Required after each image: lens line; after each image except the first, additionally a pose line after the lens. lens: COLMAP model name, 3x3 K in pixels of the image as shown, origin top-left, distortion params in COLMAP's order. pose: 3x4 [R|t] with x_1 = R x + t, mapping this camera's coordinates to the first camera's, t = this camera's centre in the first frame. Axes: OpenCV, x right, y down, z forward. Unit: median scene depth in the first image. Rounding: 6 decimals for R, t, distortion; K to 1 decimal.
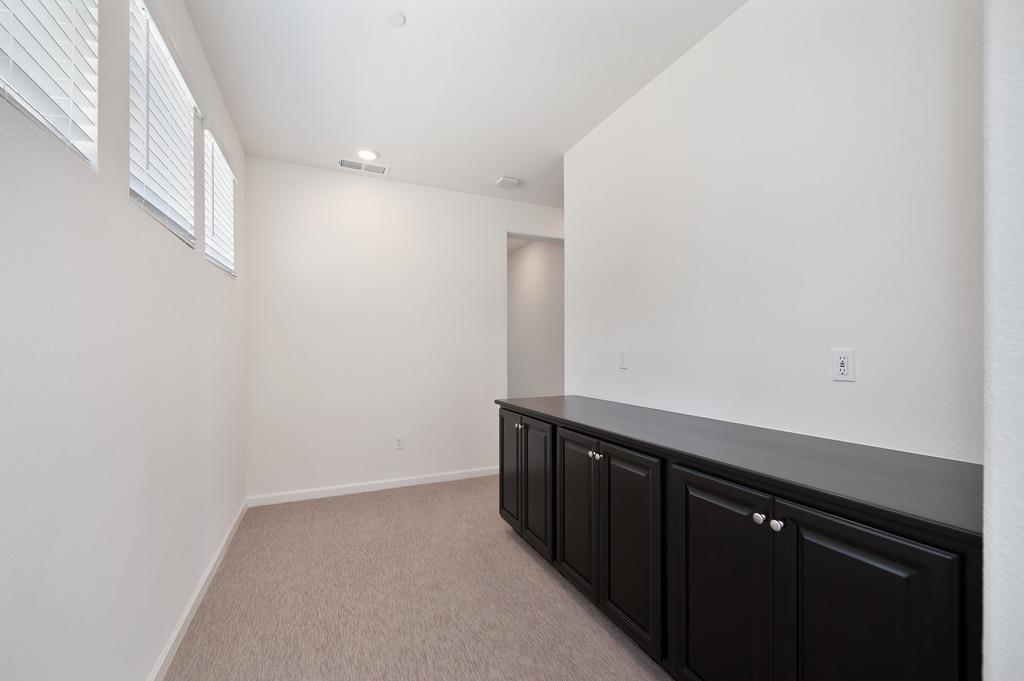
lens RADIAL K [[415.6, 0, 515.6], [0, 415.6, 349.1], [0, 0, 1]] dist [0.006053, -0.001671]
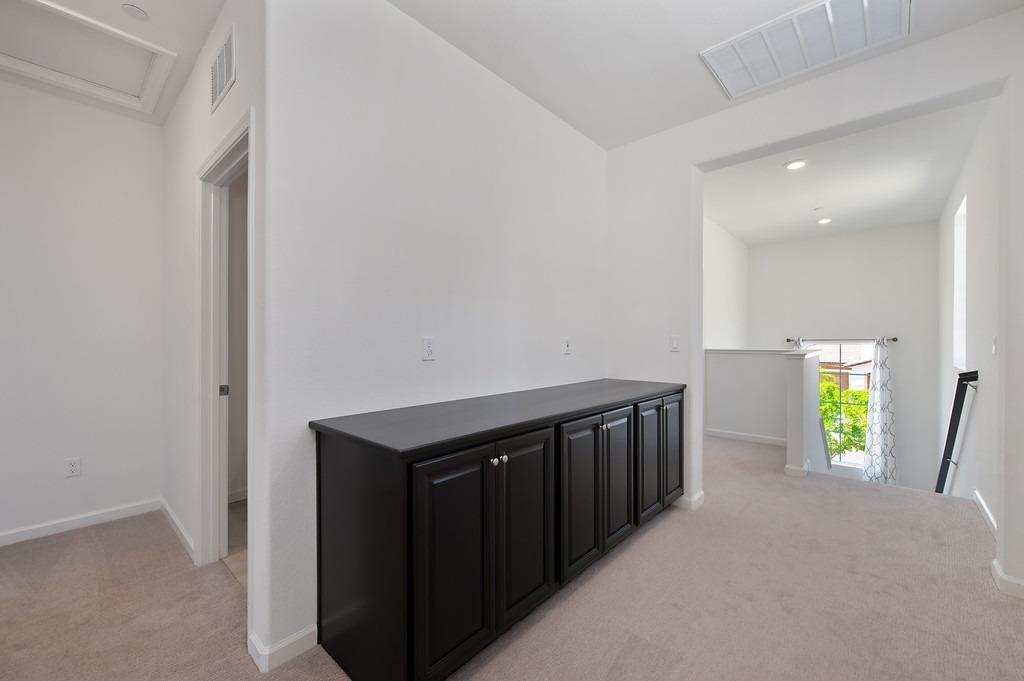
lens RADIAL K [[415.6, 0, 516.4], [0, 415.6, 338.1], [0, 0, 1]] dist [0.006053, -0.001671]
pose [[-0.406945, 0.002112, 0.913450, -0.599317], [-0.006761, 0.999963, -0.005324, 0.008055], [-0.913428, -0.008342, -0.406916, 1.307315]]
